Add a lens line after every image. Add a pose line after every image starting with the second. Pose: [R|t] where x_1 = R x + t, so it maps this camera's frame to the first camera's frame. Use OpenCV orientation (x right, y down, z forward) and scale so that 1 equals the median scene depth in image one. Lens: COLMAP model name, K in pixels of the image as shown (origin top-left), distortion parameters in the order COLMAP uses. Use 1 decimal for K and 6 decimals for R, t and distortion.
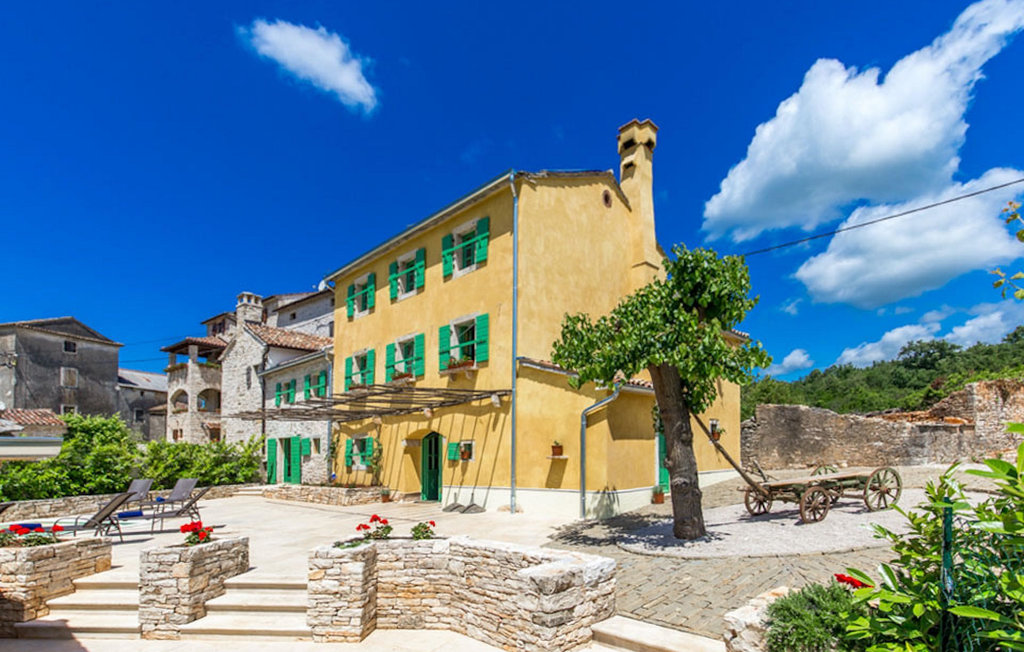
lens RADIAL K [[472.5, 0, 520.3], [0, 472.5, 437.1], [0, 0, 1]] dist [0.004585, -0.001706]
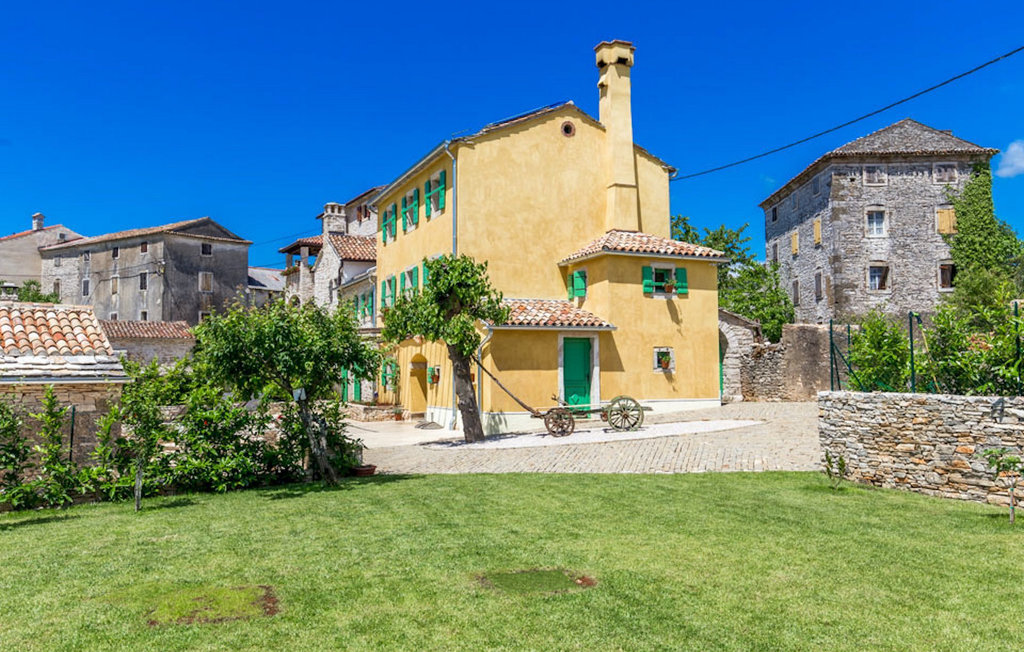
lens RADIAL K [[791.0, 0, 483.0], [0, 791.0, 321.4], [0, 0, 1]] dist [-0.021686, 0.003747]
pose [[0.903610, -0.011470, -0.428202, 0.619557], [0.003193, 0.999794, -0.020043, -0.047487], [0.428344, 0.016744, 0.903461, -0.507512]]
